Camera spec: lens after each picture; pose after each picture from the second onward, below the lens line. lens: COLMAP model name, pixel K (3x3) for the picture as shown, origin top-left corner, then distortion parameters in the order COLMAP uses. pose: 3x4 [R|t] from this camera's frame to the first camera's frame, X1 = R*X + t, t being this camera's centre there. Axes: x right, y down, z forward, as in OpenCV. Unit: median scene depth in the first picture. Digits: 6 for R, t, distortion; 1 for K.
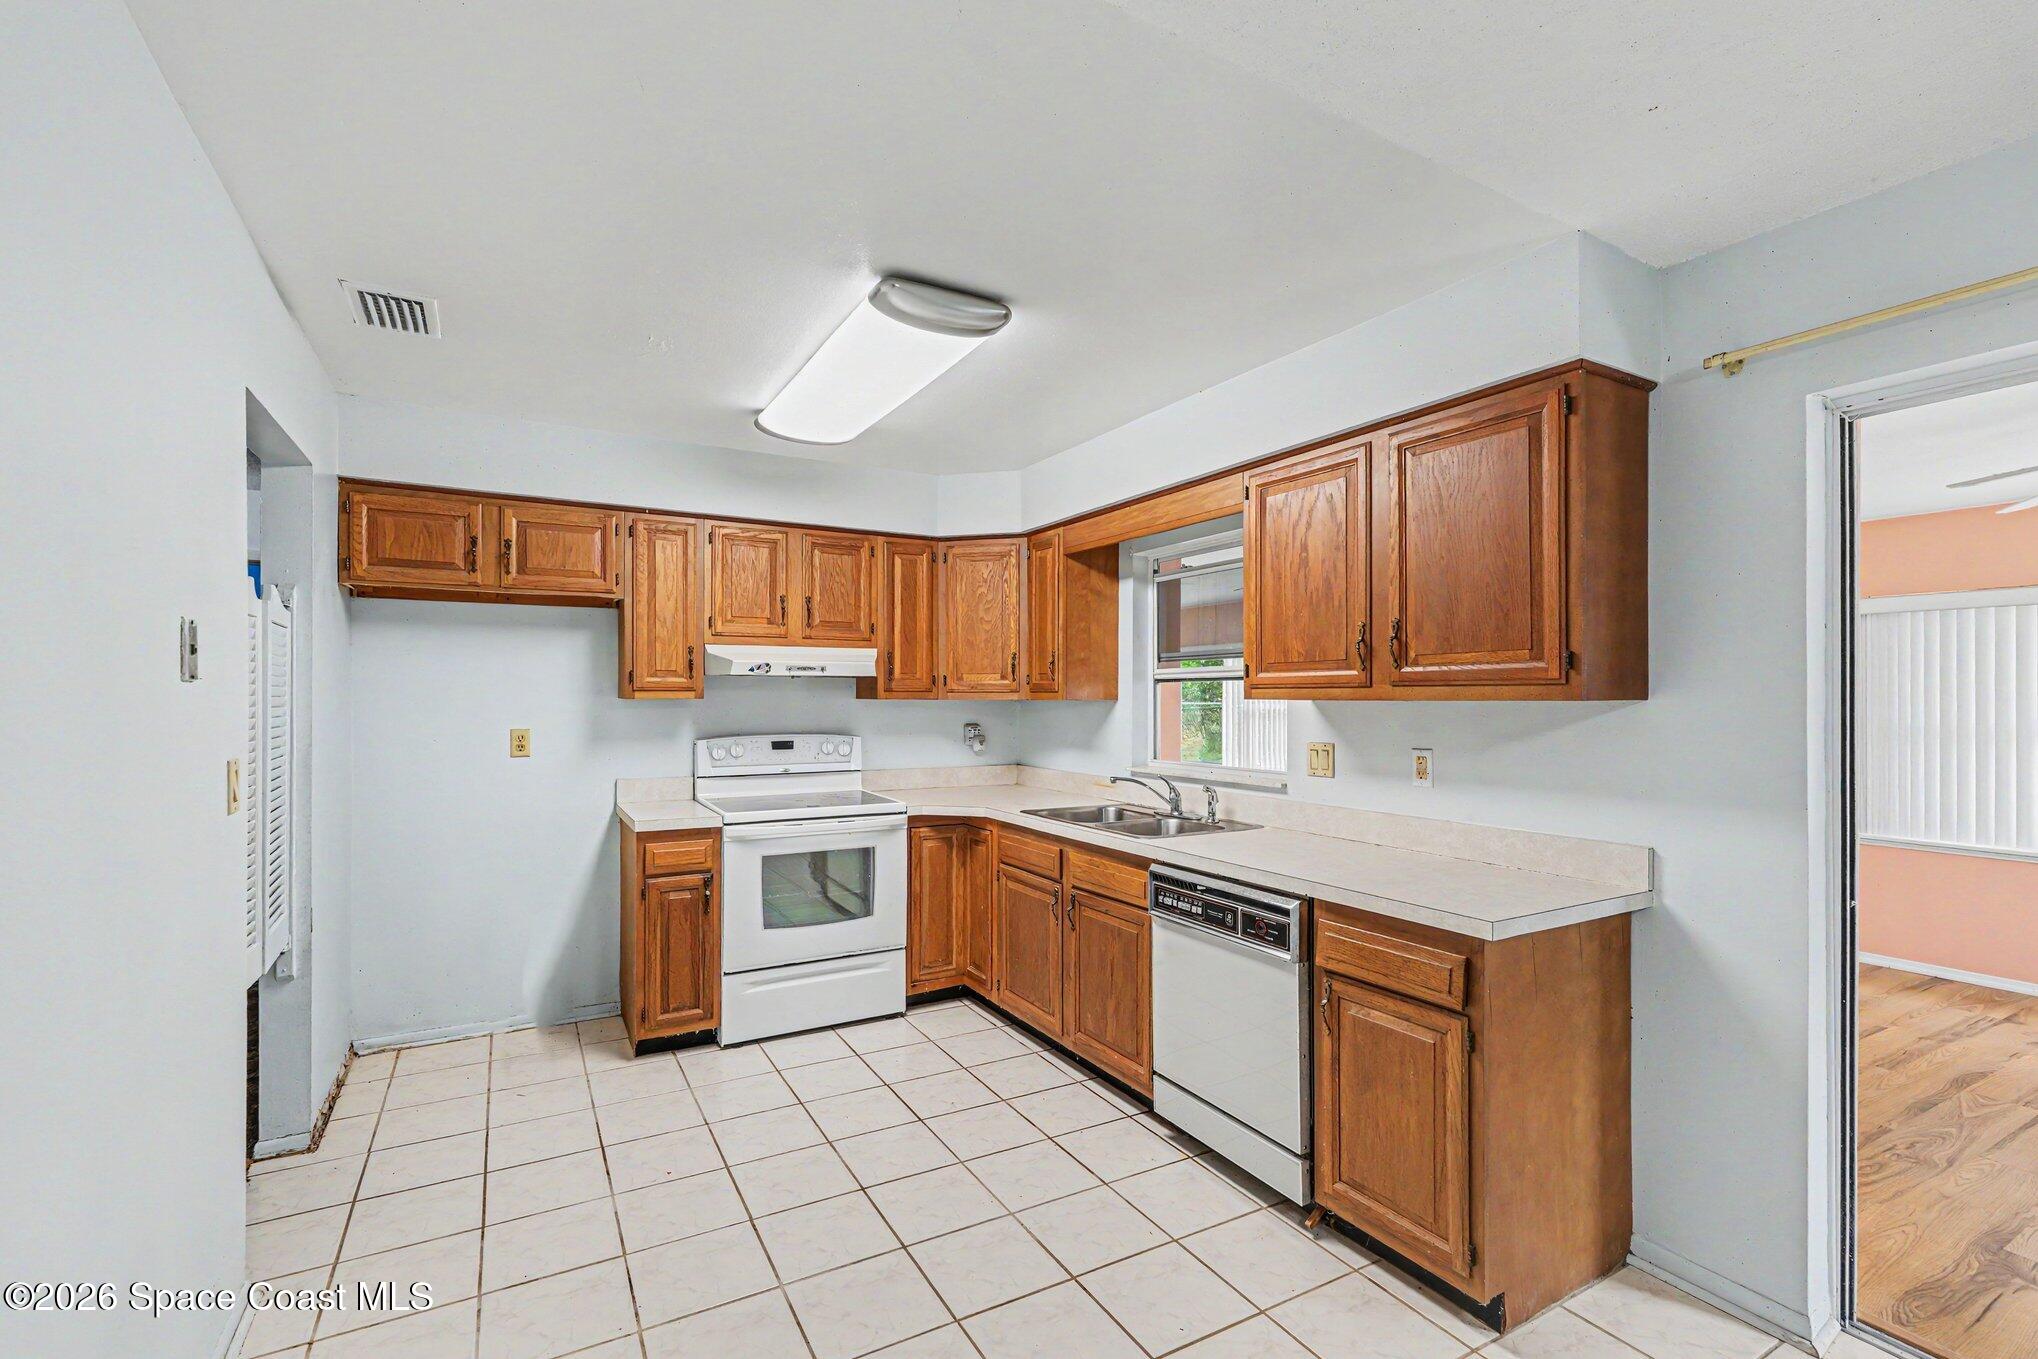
lens RADIAL K [[911.3, 0, 1021.2], [0, 911.3, 700.3], [0, 0, 1]] dist [0.000050, 0.000032]
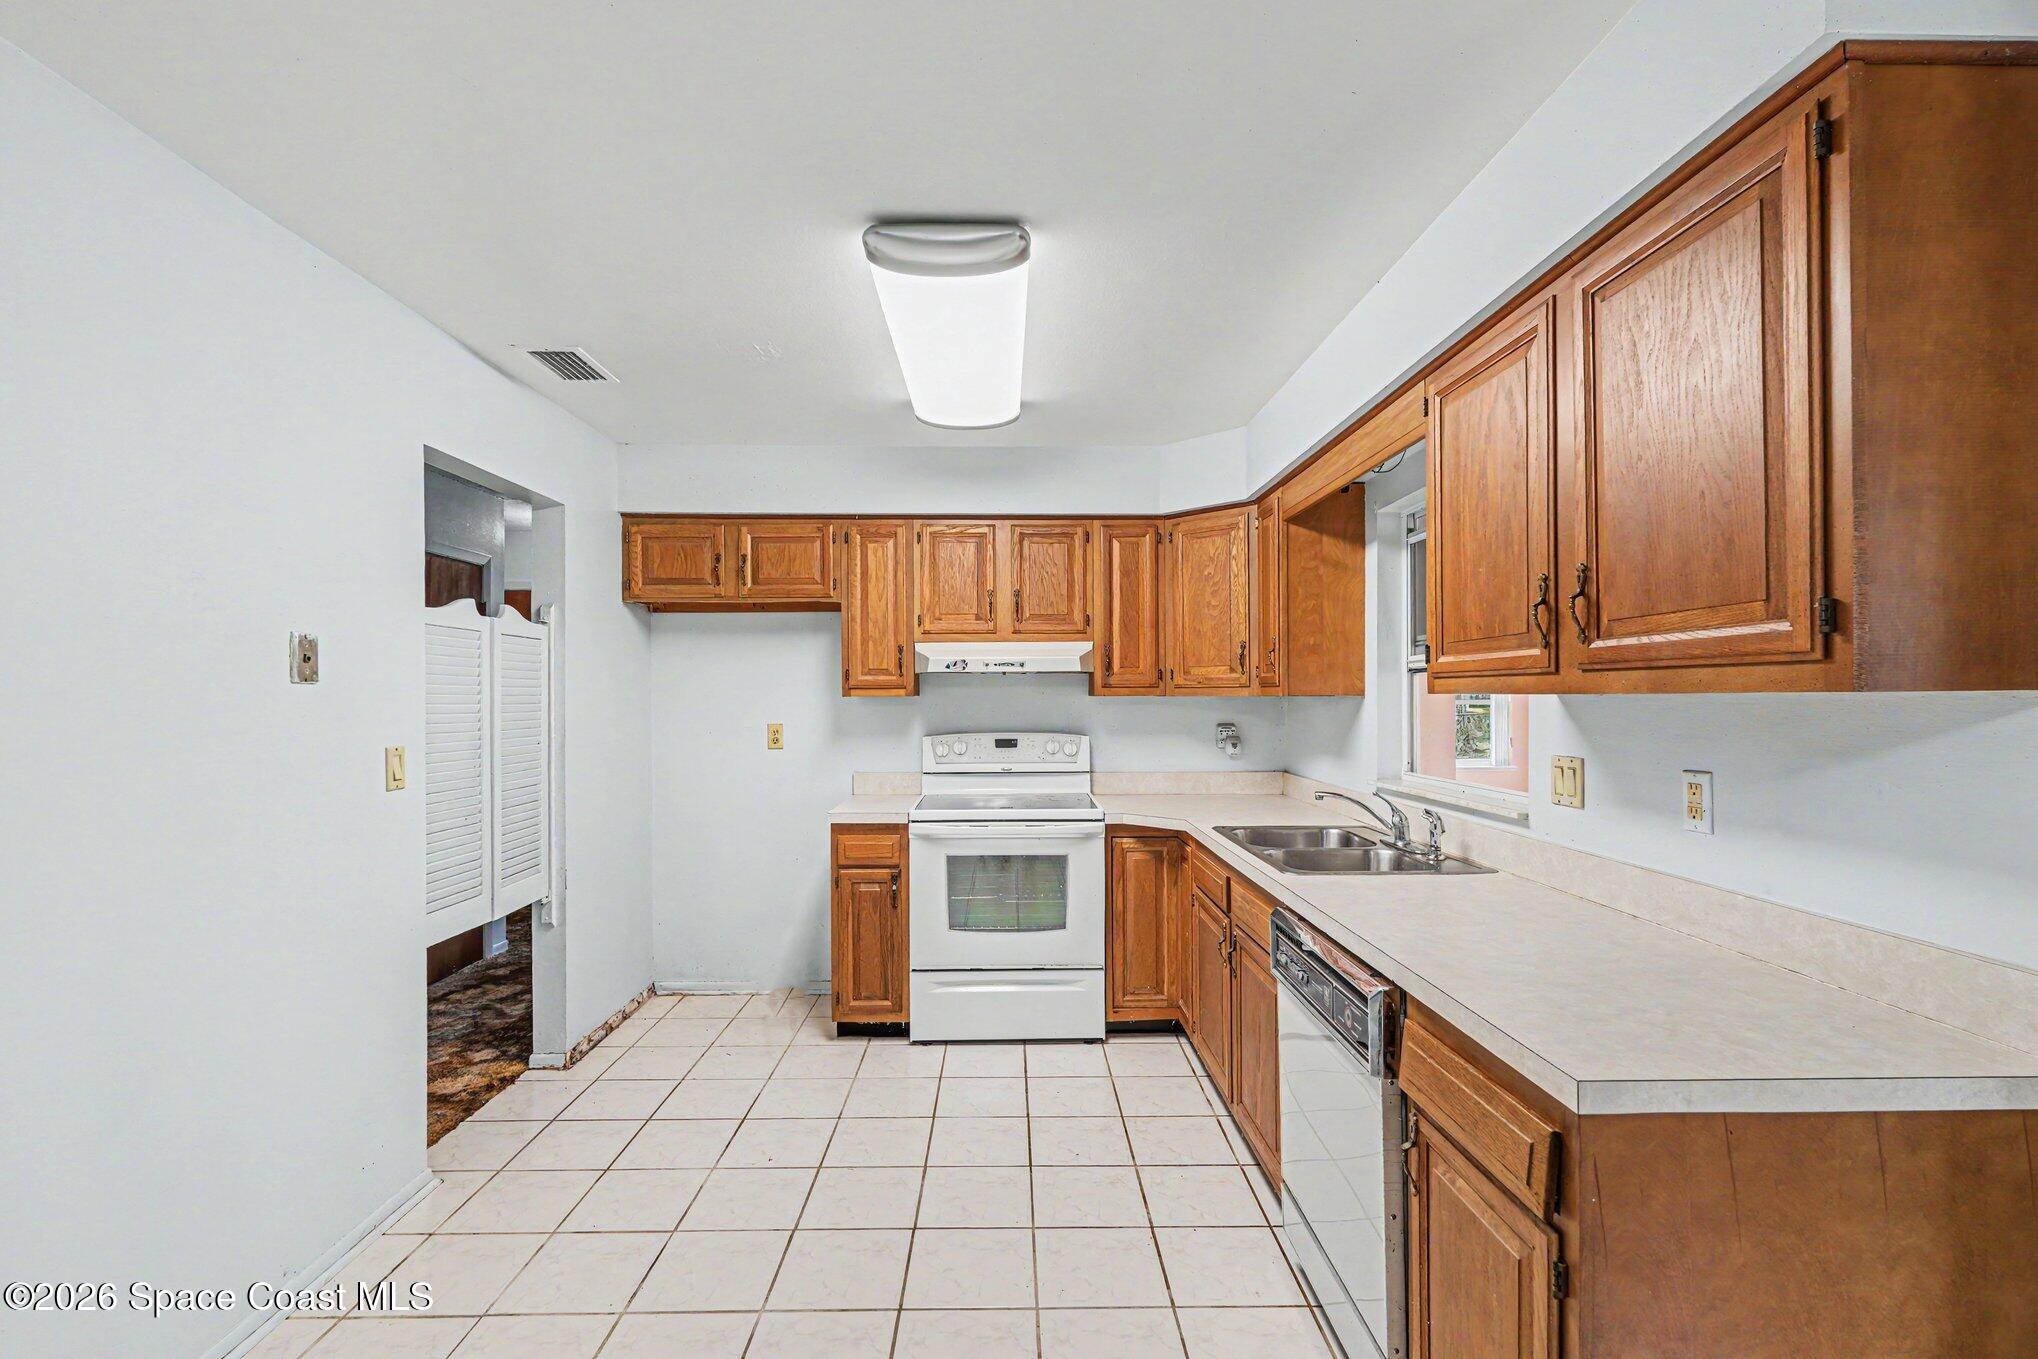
lens RADIAL K [[909.4, 0, 1016.2], [0, 909.4, 701.3], [0, 0, 1]] dist [-0.000603, -0.000483]
pose [[0.876163, -0.001527, -0.482012, 0.258049], [0.003221, 0.999991, 0.002686, 0.001850], [0.482004, -0.003906, 0.876160, 0.177533]]
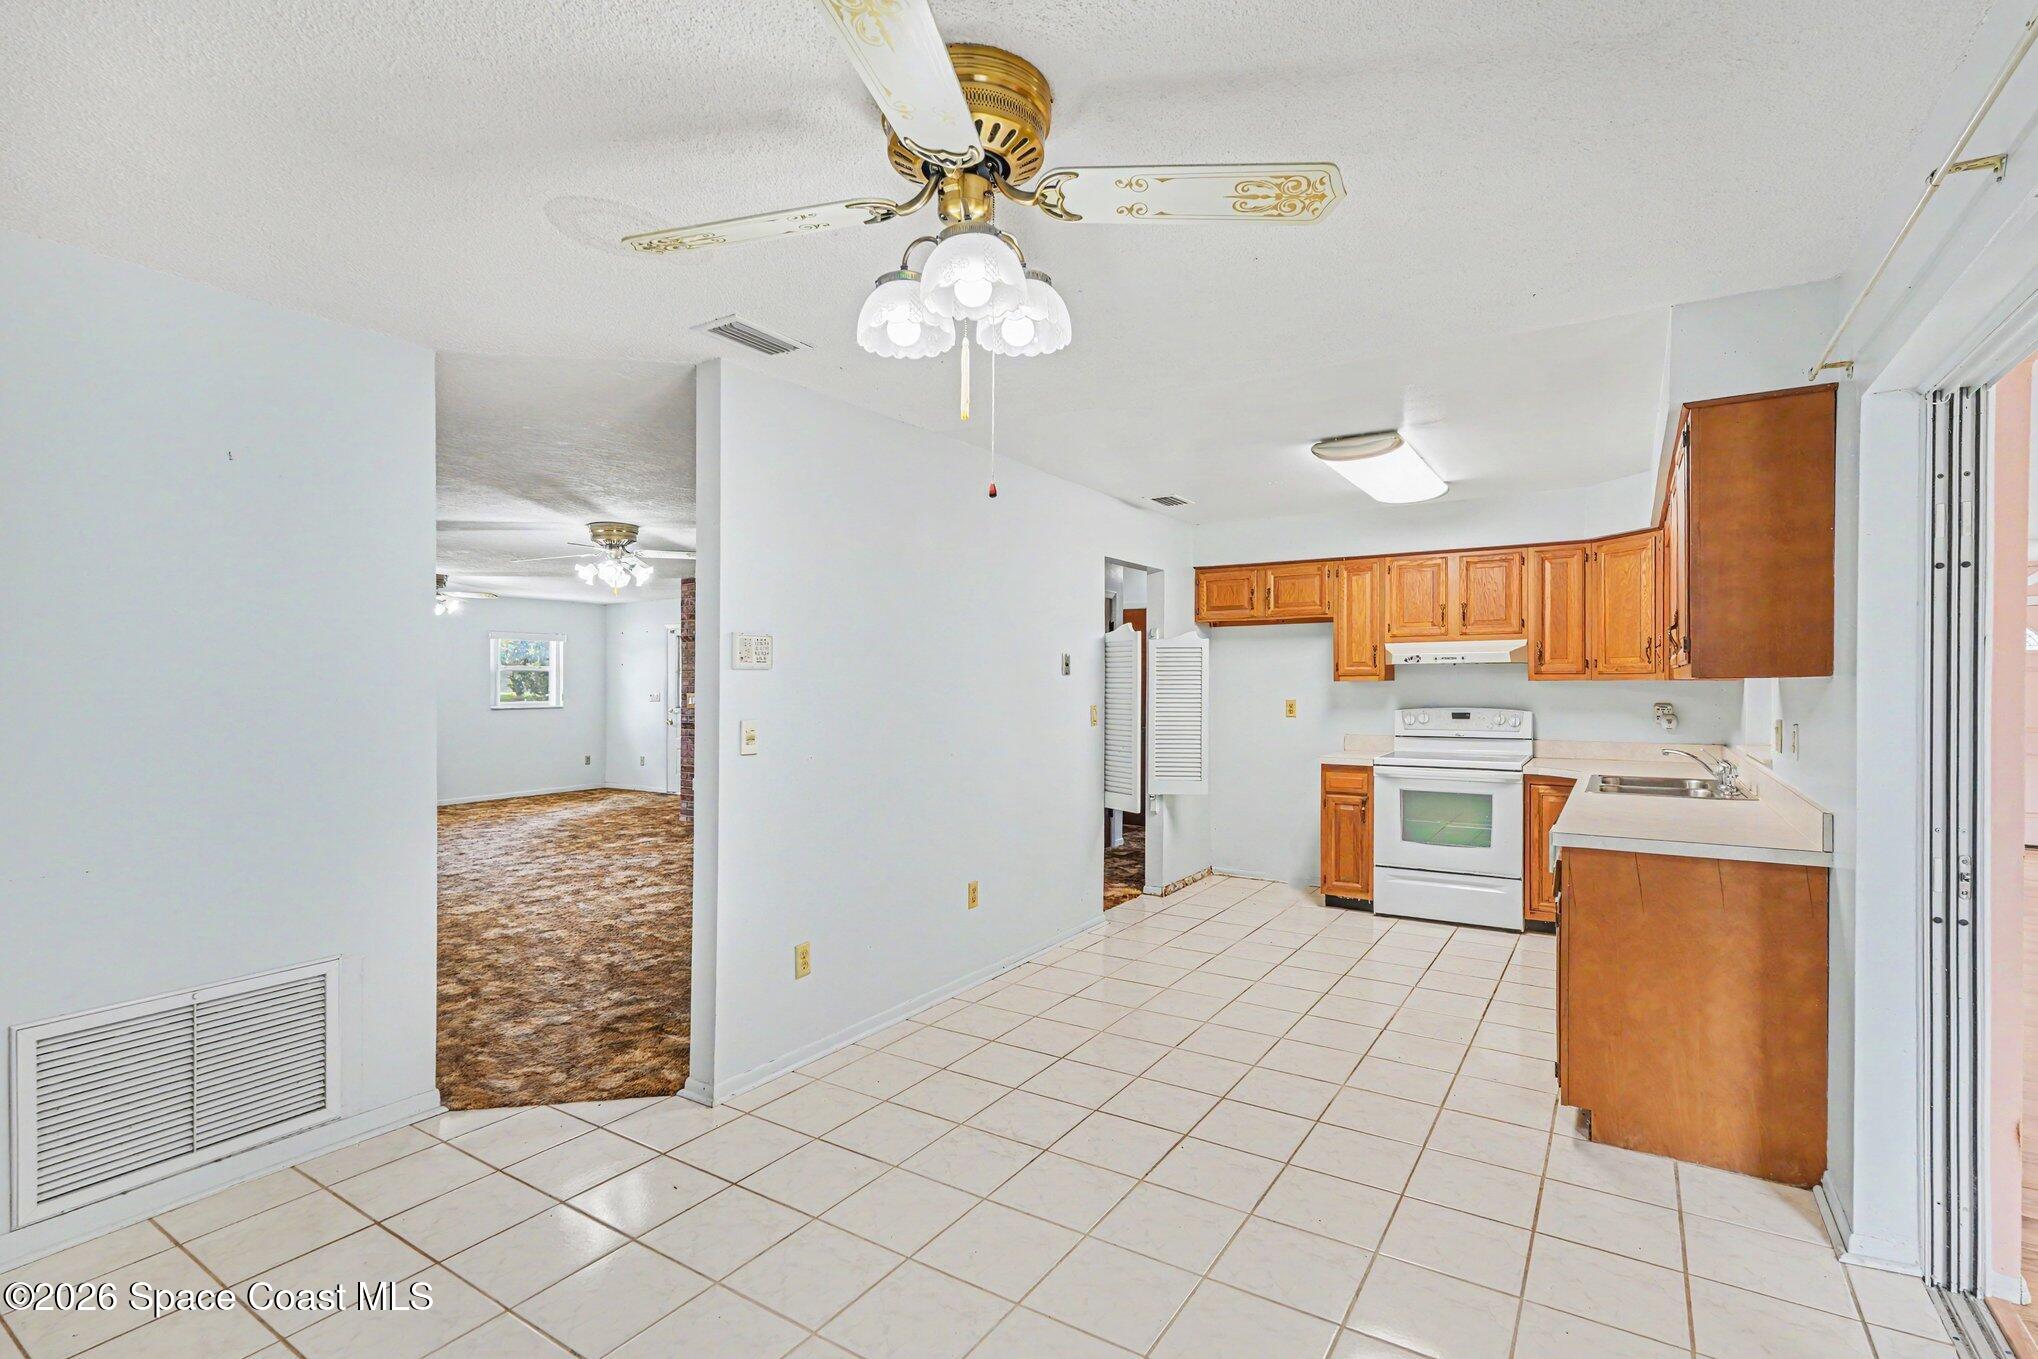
lens RADIAL K [[941.0, 0, 1016.7], [0, 941.0, 700.8], [0, 0, 1]] dist [0.000712, 0.000620]
pose [[0.459446, 0.012768, -0.888114, 0.768377], [0.001576, 0.999883, 0.015190, 0.006882], [0.888204, -0.008378, 0.459373, -0.228382]]
